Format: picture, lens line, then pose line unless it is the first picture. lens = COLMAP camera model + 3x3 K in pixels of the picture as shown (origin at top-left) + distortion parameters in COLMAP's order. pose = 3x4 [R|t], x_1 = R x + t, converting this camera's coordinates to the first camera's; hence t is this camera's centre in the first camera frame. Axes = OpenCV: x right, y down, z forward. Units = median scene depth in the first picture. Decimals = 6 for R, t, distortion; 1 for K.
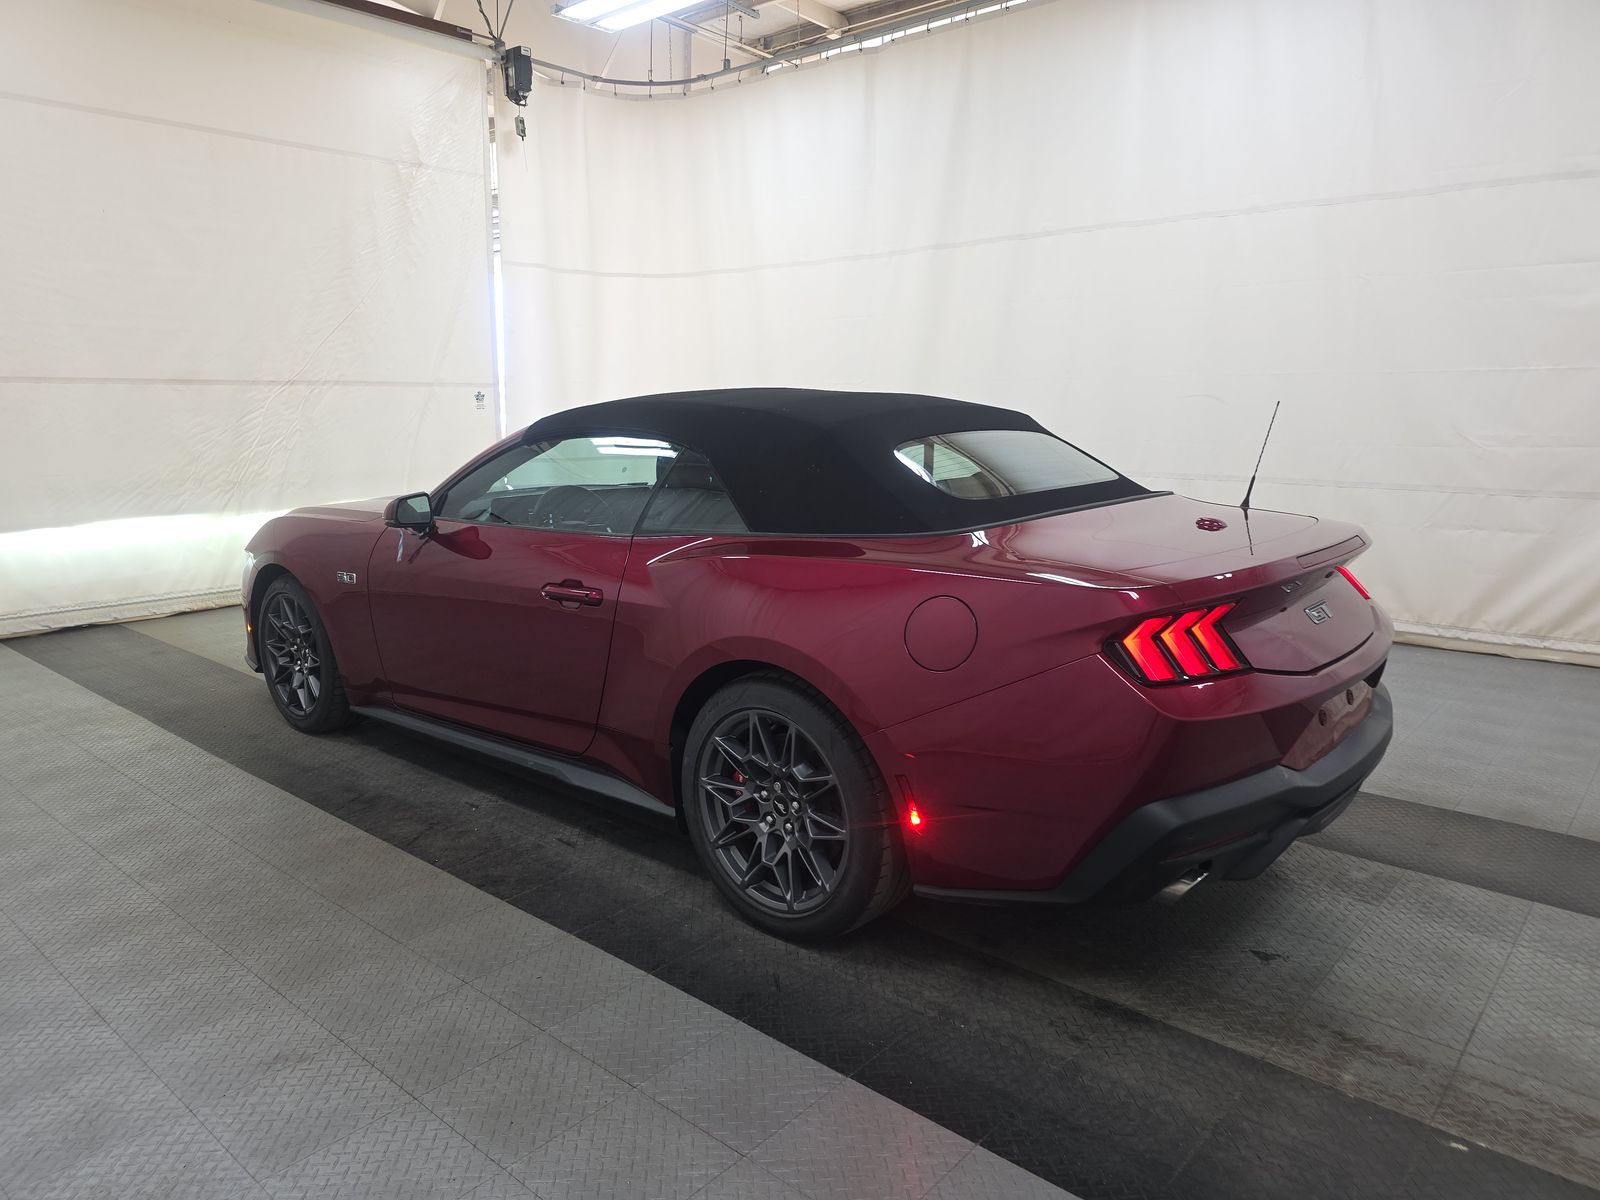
lens RADIAL K [[1053.9, 0, 800.0], [0, 1053.9, 600.0], [0, 0, 1]] dist [0.002352, 0.000191]
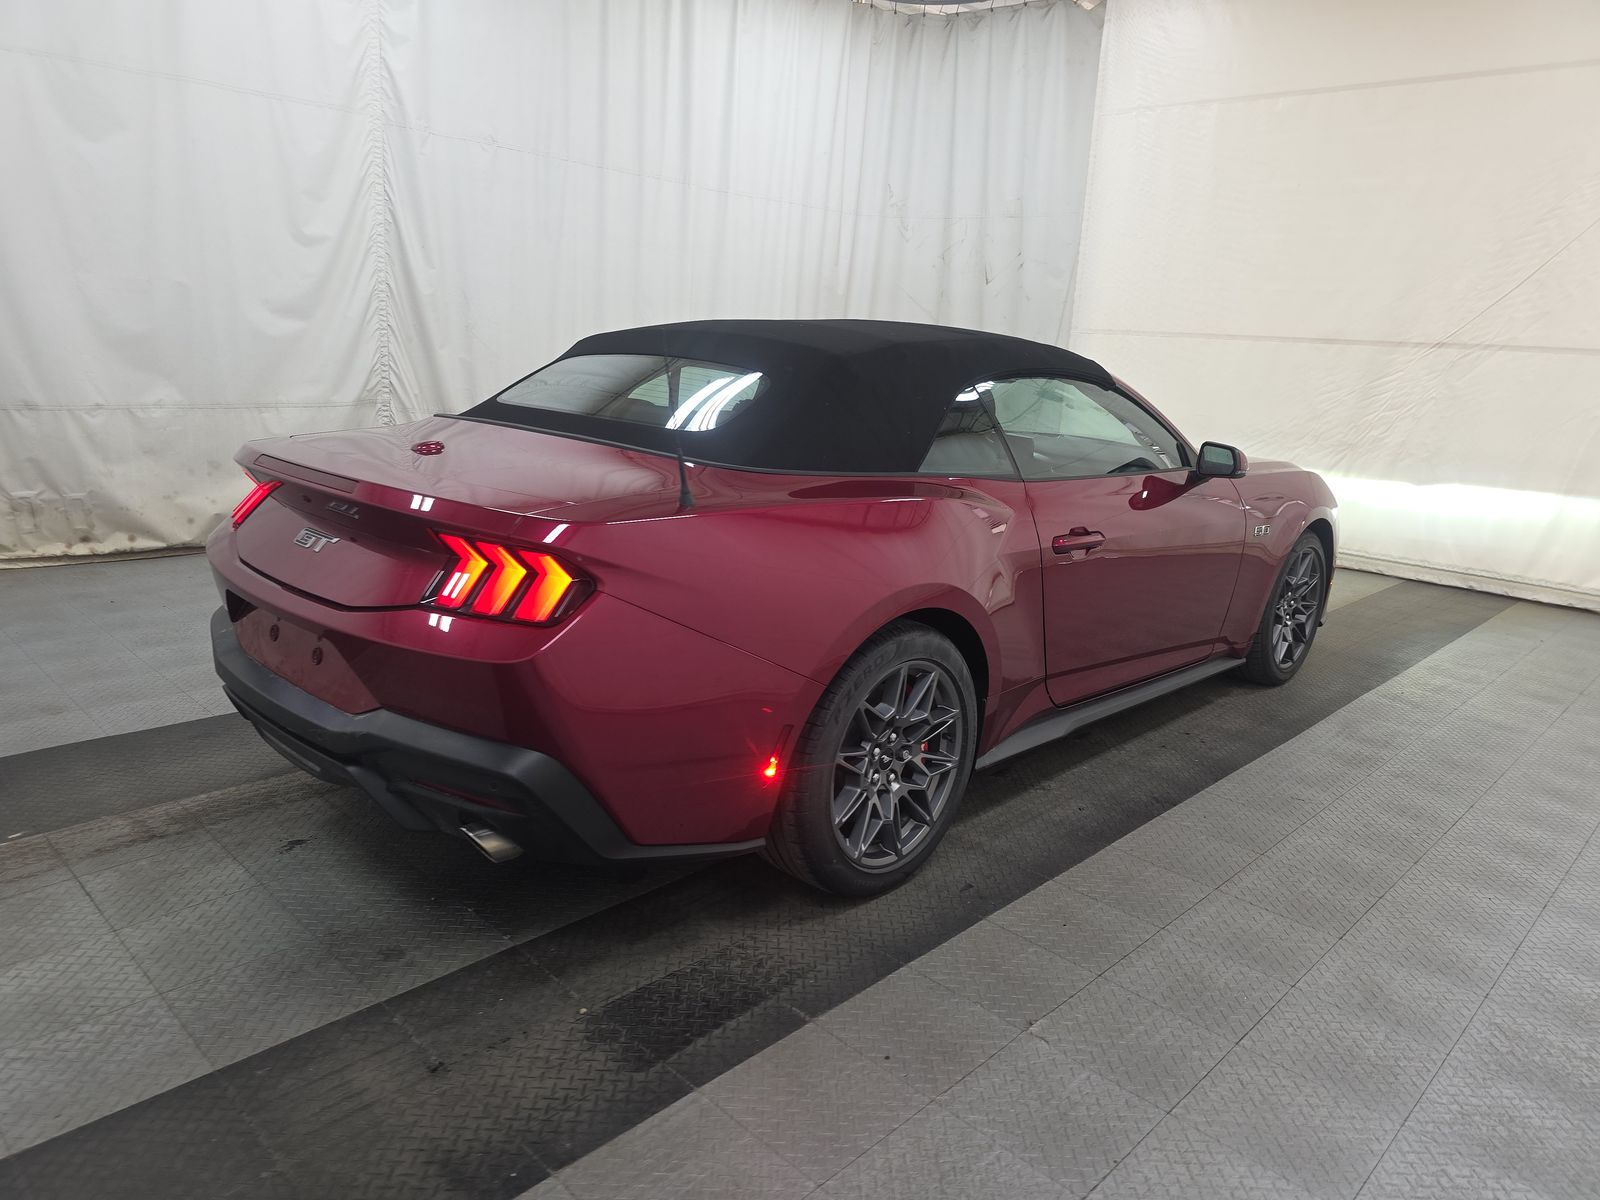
lens RADIAL K [[1090.8, 0, 800.0], [0, 1090.8, 600.0], [0, 0, 1]] dist [0.009165, 0.000175]
pose [[-0.041299, 0.236159, -0.970836, 1.331442], [-0.236470, 0.941750, 0.239143, -0.250914], [0.970761, 0.239450, 0.016951, 1.329448]]
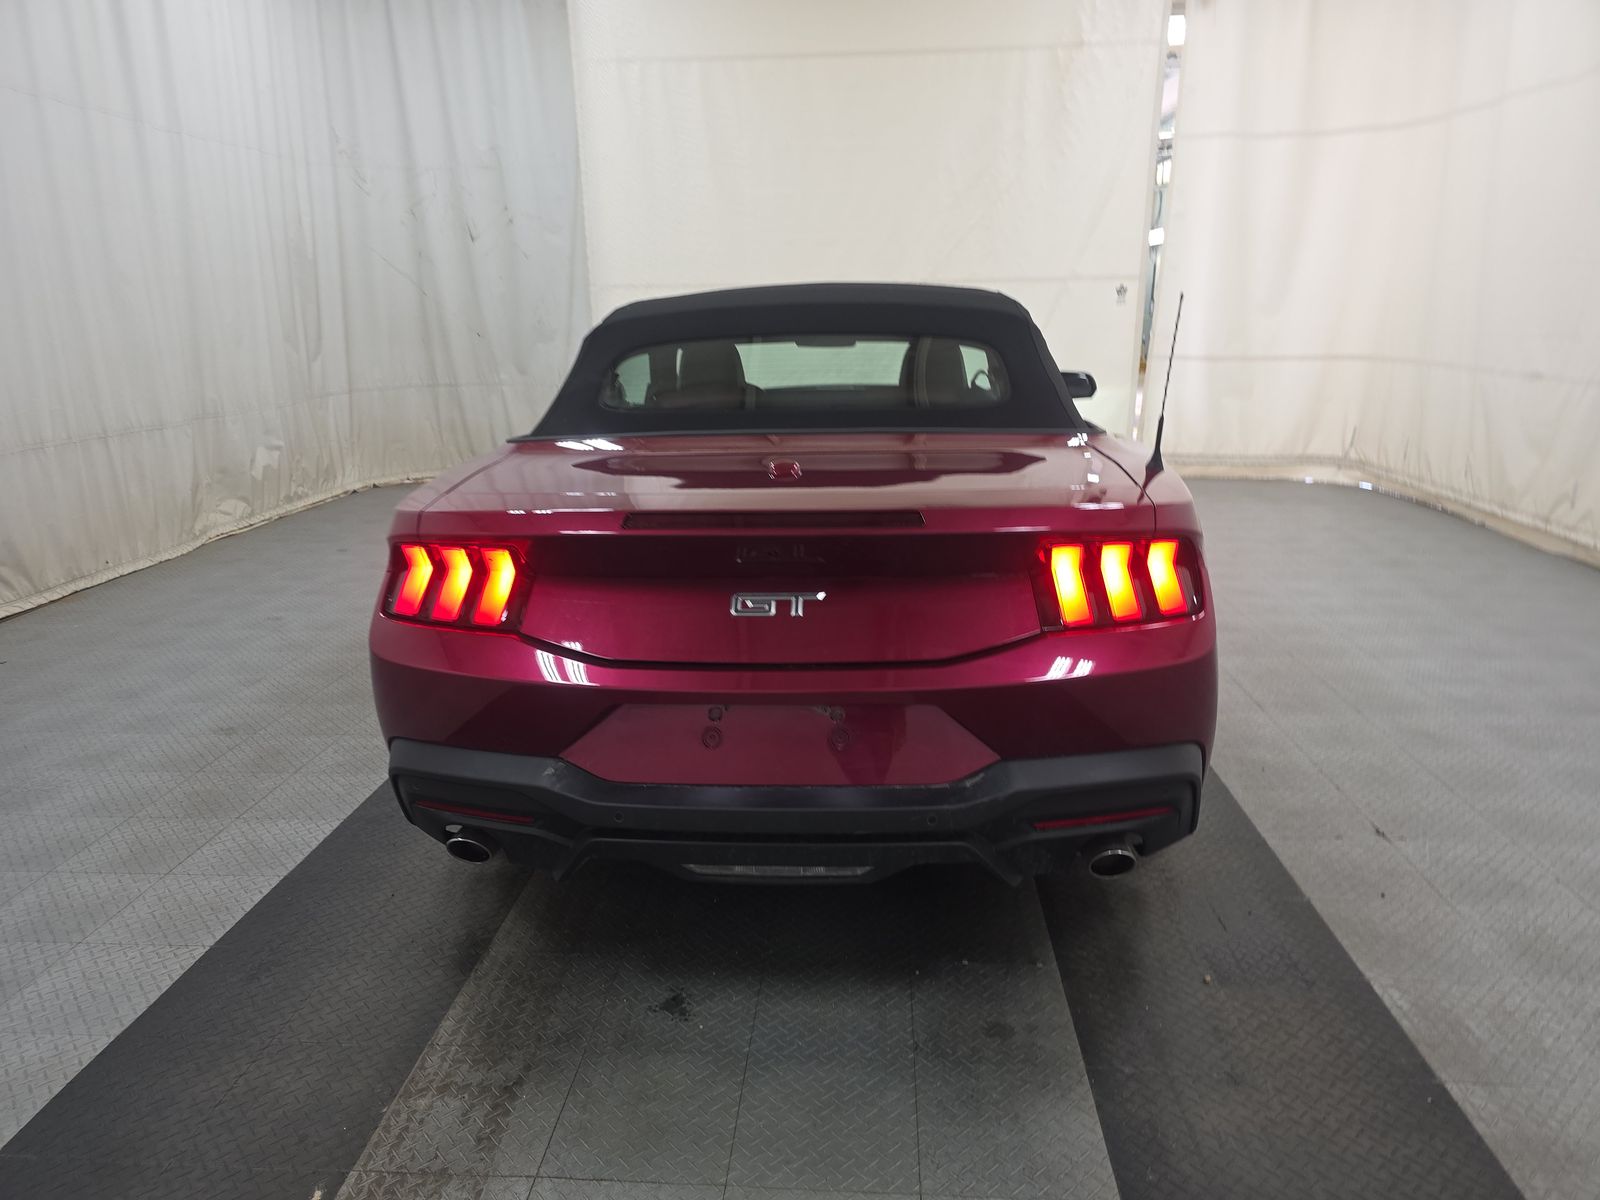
lens RADIAL K [[1081.3, 0, 826.5], [0, 1081.3, 615.0], [0, 0, 1]] dist [0.021199, -0.002178]
pose [[0.616985, 0.210323, -0.758350, 1.016175], [-0.130717, 0.977629, 0.164789, -0.100426], [0.776043, -0.002543, 0.630675, 0.534594]]
